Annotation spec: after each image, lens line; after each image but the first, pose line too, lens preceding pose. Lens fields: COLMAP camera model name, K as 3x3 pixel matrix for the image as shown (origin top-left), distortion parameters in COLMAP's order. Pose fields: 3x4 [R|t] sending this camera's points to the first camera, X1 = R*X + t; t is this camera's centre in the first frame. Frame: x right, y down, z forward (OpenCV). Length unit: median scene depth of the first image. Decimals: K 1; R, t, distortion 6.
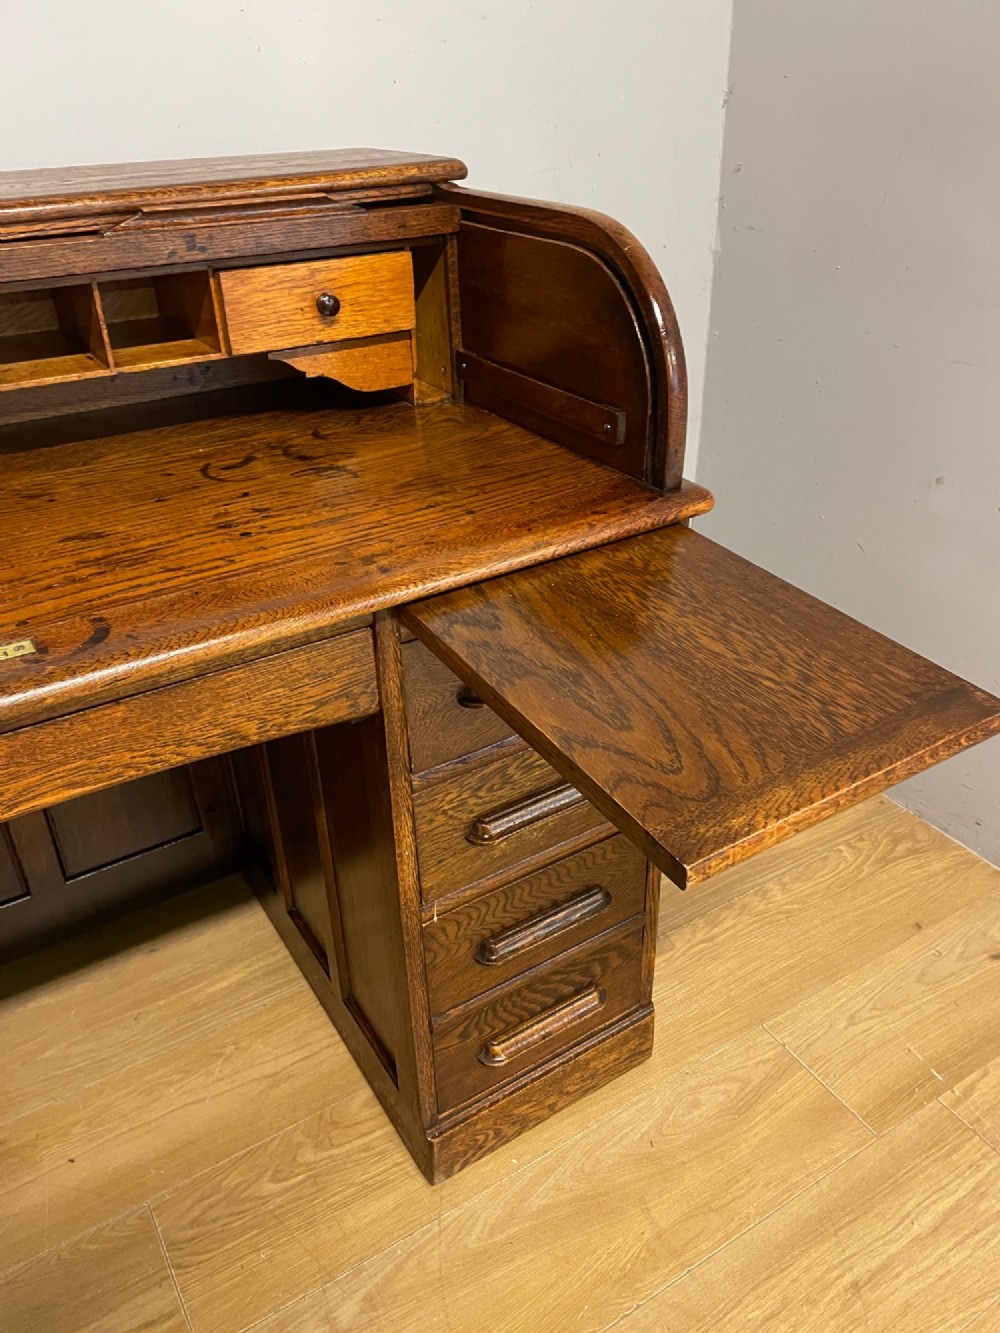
lens RADIAL K [[1014.5, 0, 510.1], [0, 1014.5, 672.5], [0, 0, 1]] dist [0.081830, -0.091133]
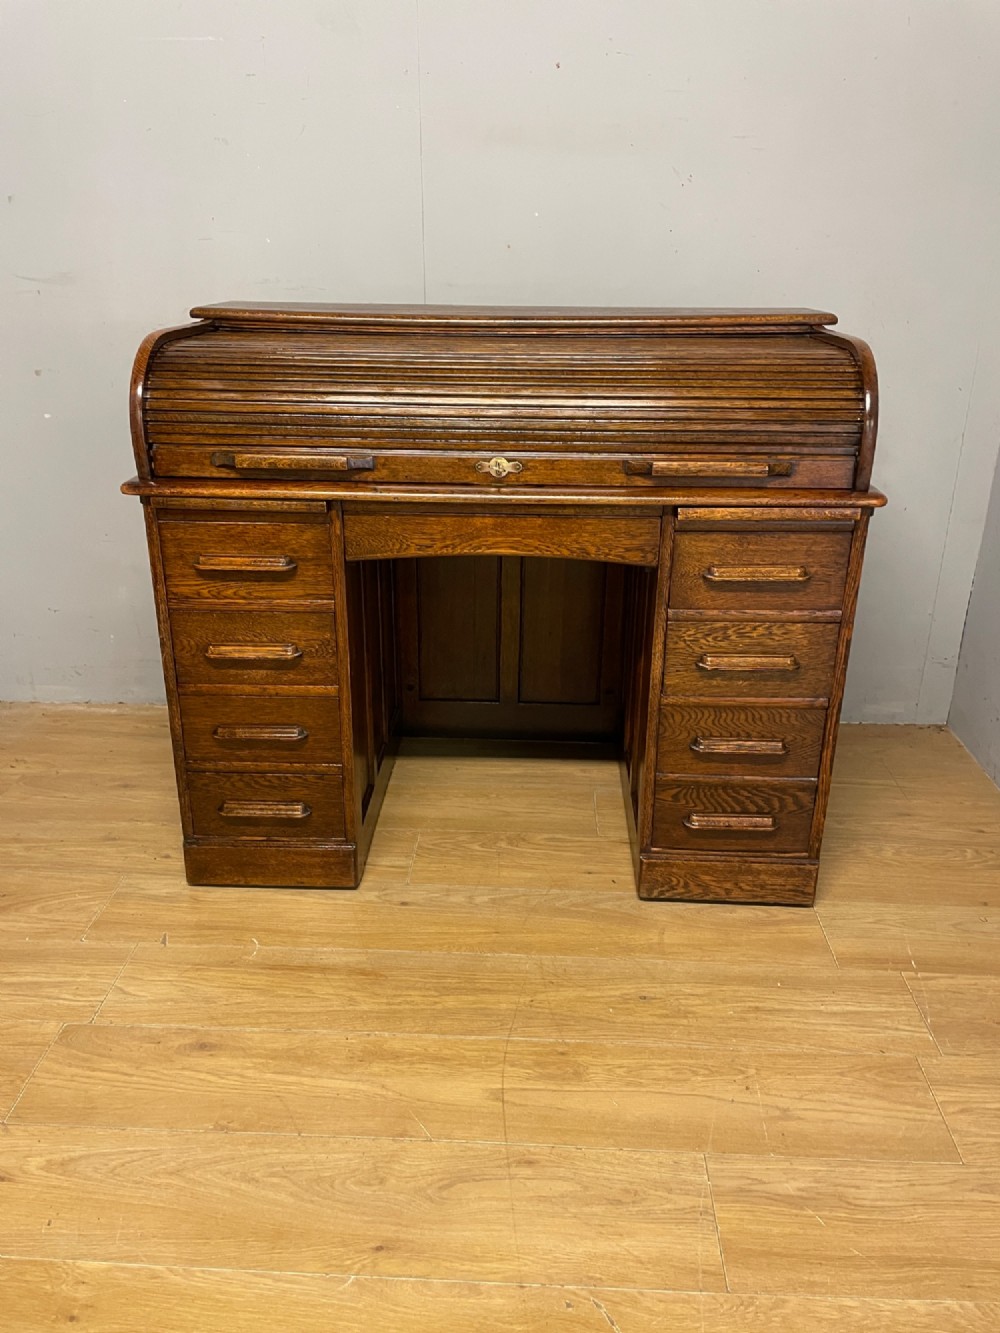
lens RADIAL K [[1003.6, 0, 504.9], [0, 1003.6, 654.8], [0, 0, 1]] dist [0.093010, -0.116432]
pose [[0.817057, 0.236514, -0.525813, 0.612491], [-0.316157, 0.946439, -0.065560, 0.372830], [0.482144, 0.219806, 0.848070, -0.666582]]
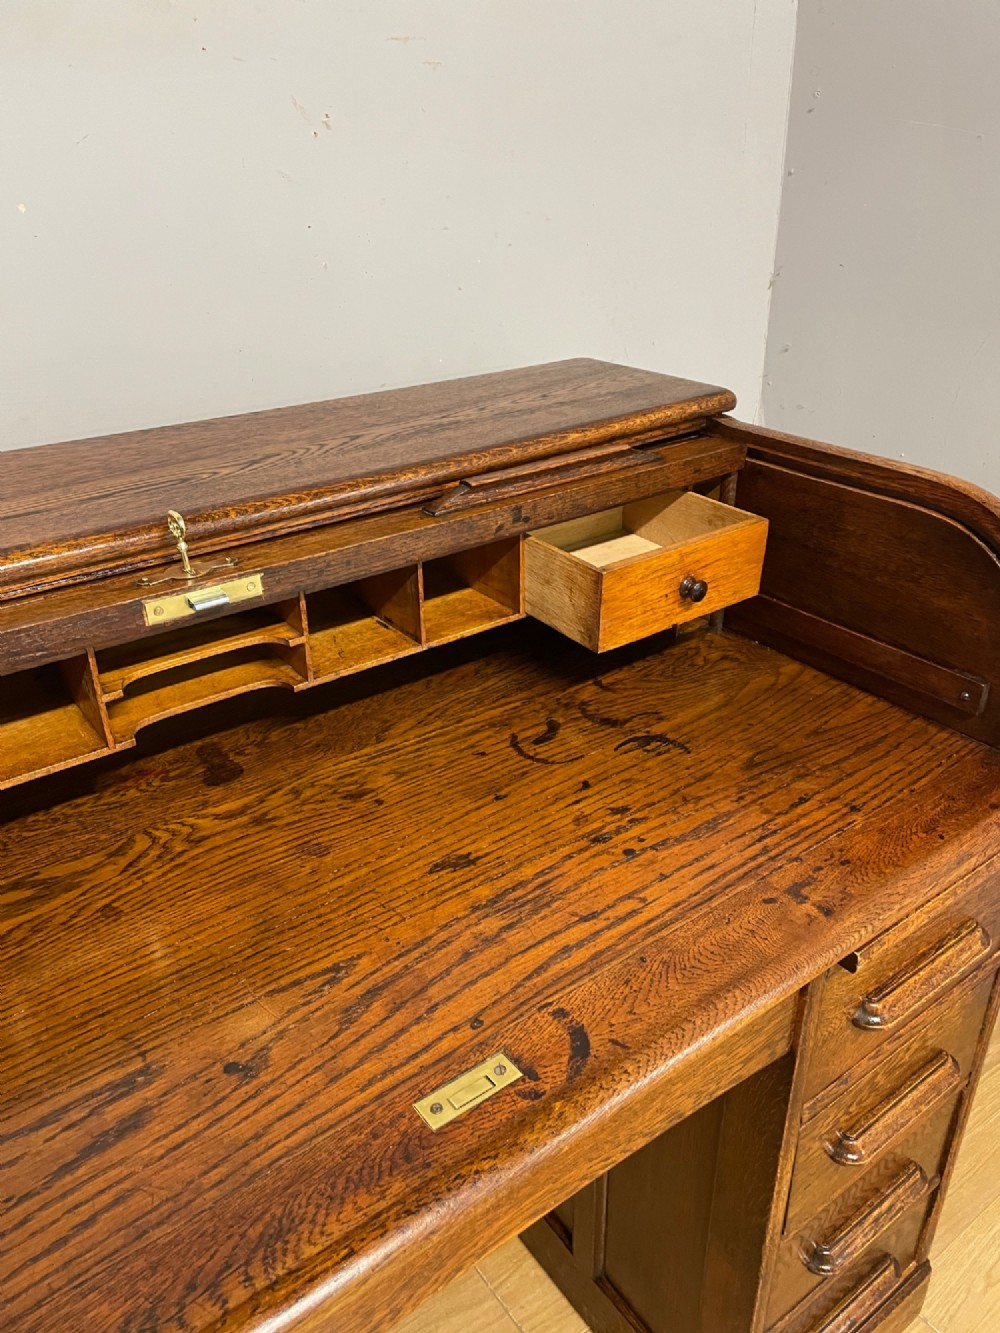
lens RADIAL K [[1003.6, 0, 511.6], [0, 1003.6, 671.1], [0, 0, 1]] dist [0.093010, -0.116432]
pose [[0.997644, -0.027766, 0.062733, -0.368054], [0.031125, 0.998098, -0.053220, -0.223001], [-0.061136, 0.055047, 0.996610, 0.099898]]
